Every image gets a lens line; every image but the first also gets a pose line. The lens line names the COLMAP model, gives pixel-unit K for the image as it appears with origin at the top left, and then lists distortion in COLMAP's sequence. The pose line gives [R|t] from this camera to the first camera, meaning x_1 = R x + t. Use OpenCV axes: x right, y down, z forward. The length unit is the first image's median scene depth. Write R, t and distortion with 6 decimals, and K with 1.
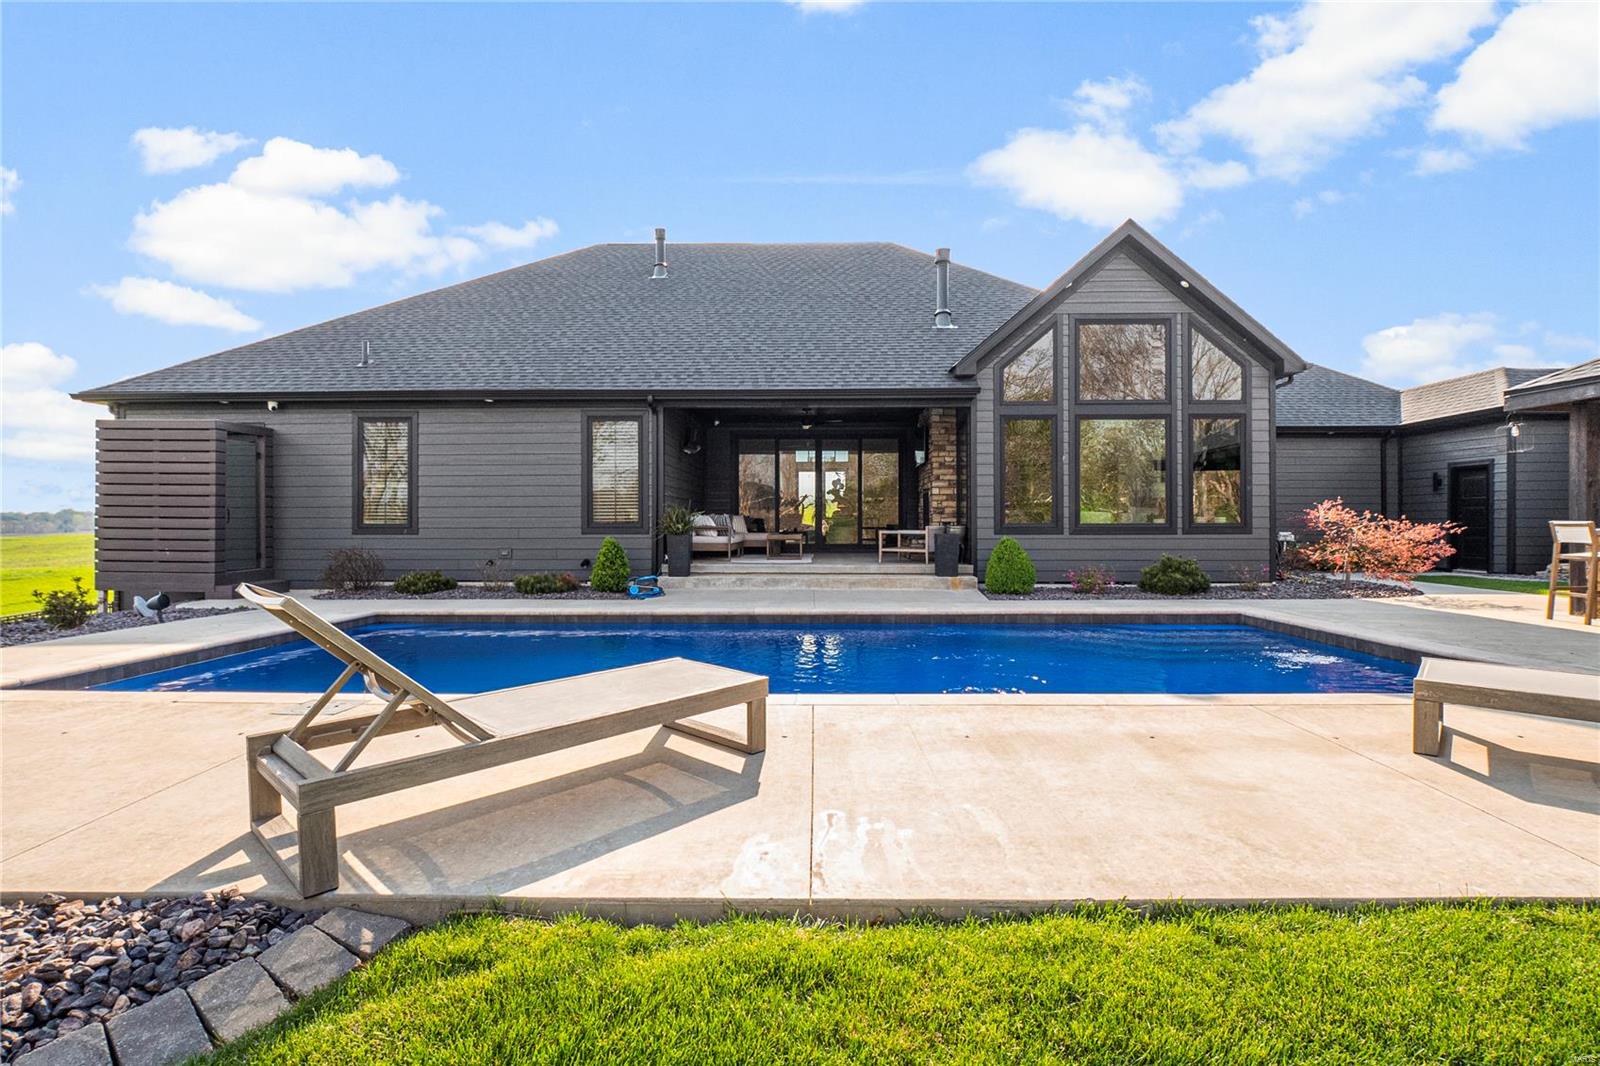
lens RADIAL K [[755.9, 0, 800.0], [0, 755.9, 533.0], [0, 0, 1]] dist [-0.015198, -0.000042]
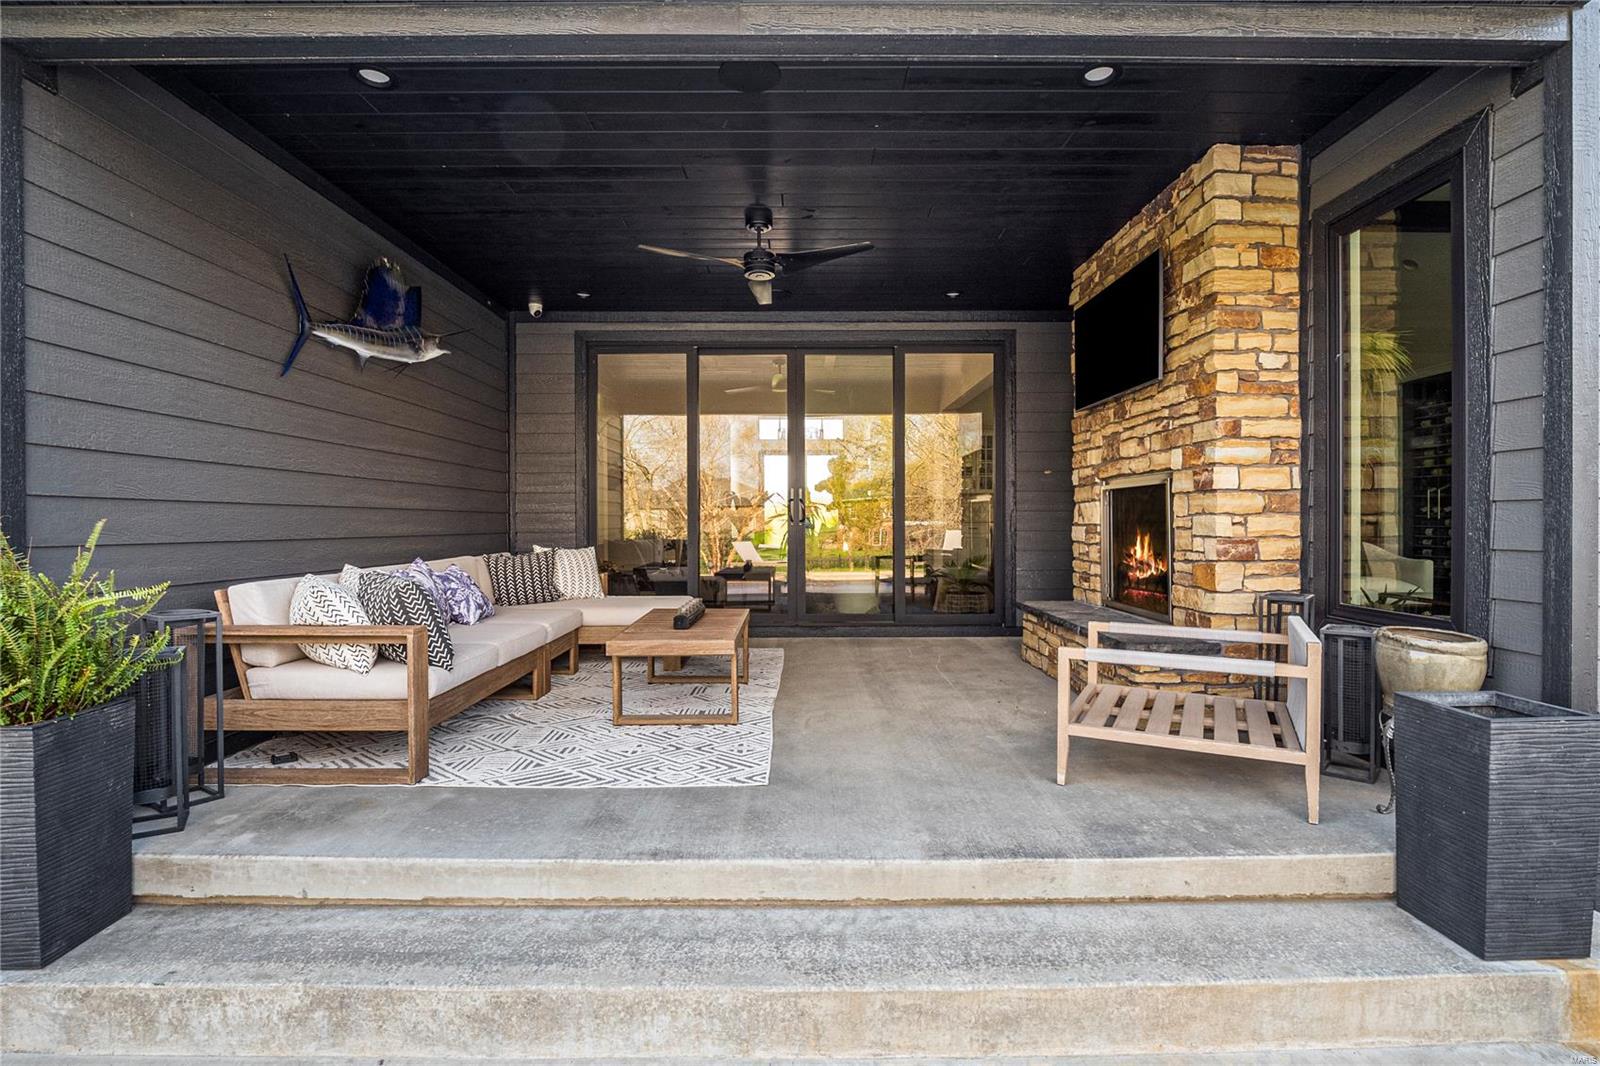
lens RADIAL K [[755.9, 0, 800.0], [0, 755.9, 533.0], [0, 0, 1]] dist [-0.015198, -0.000042]
pose [[0.999535, -0.003569, 0.030290, 0.019381], [0.003504, 0.999991, 0.002184, -0.040111], [-0.030297, -0.002077, 0.999539, 0.800857]]
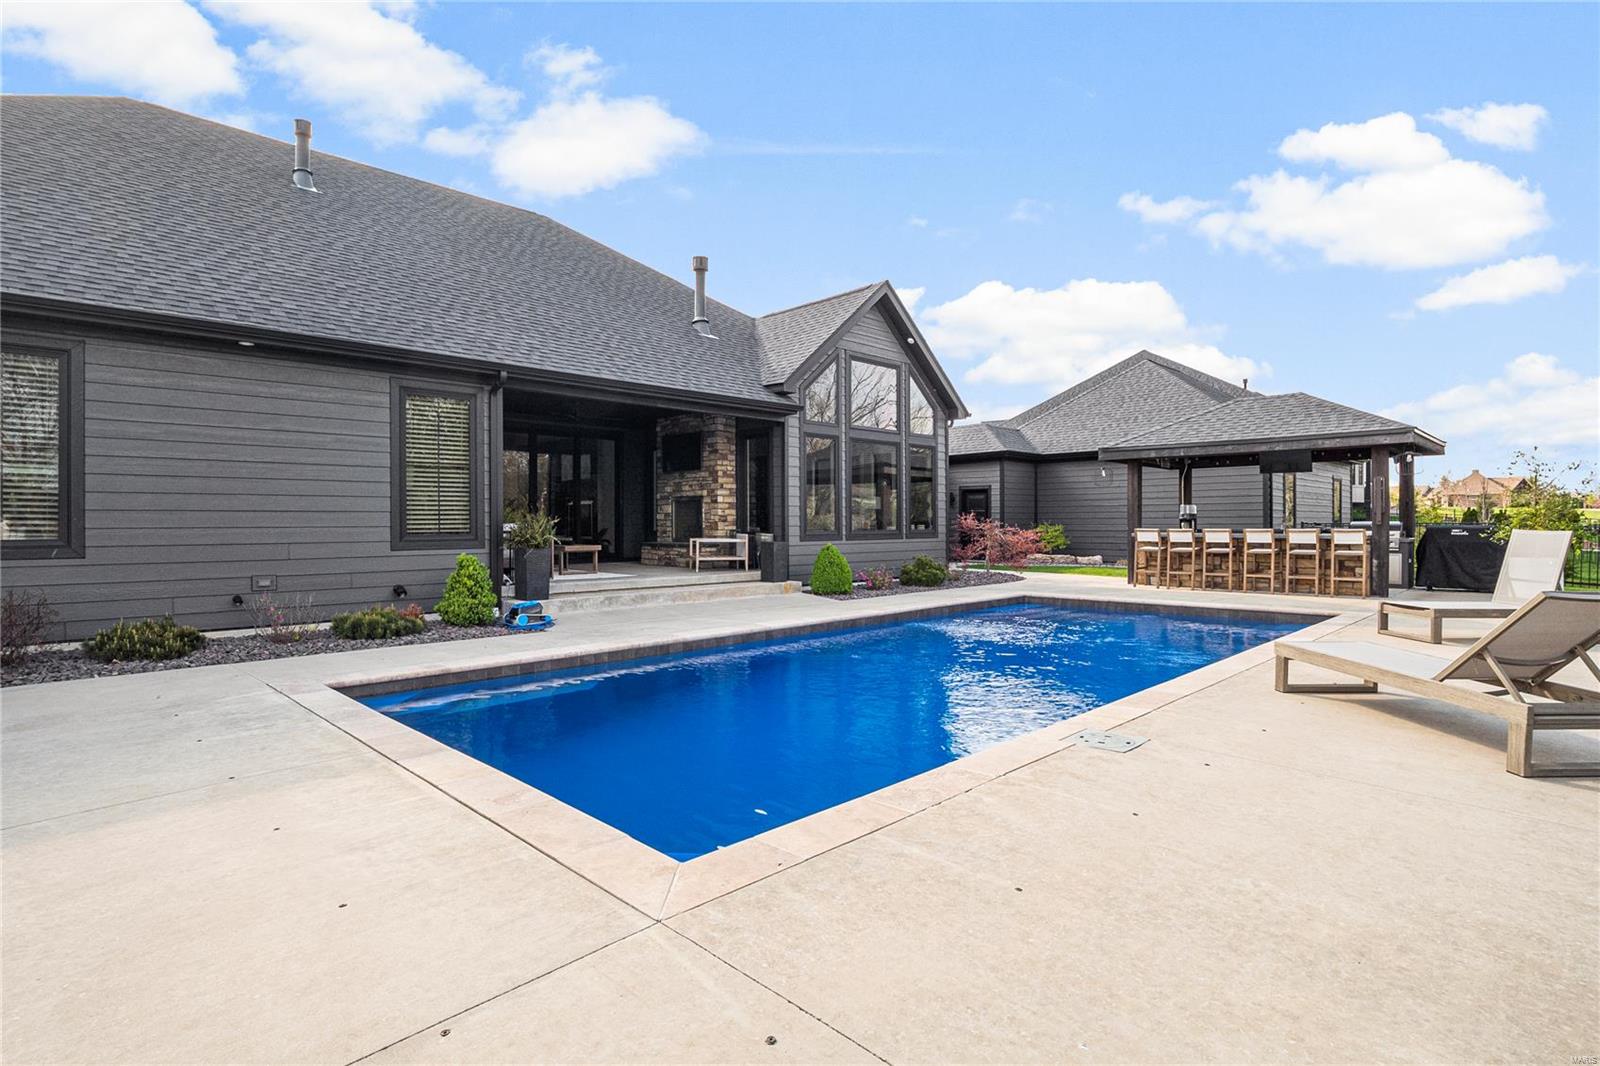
lens RADIAL K [[795.7, 0, 800.0], [0, 795.7, 533.0], [0, 0, 1]] dist [-0.019696, -0.000132]
pose [[0.693304, -0.009382, 0.720584, -0.560841], [0.011630, 0.999931, 0.001830, -0.011930], [-0.720552, 0.007112, 0.693365, 0.202475]]
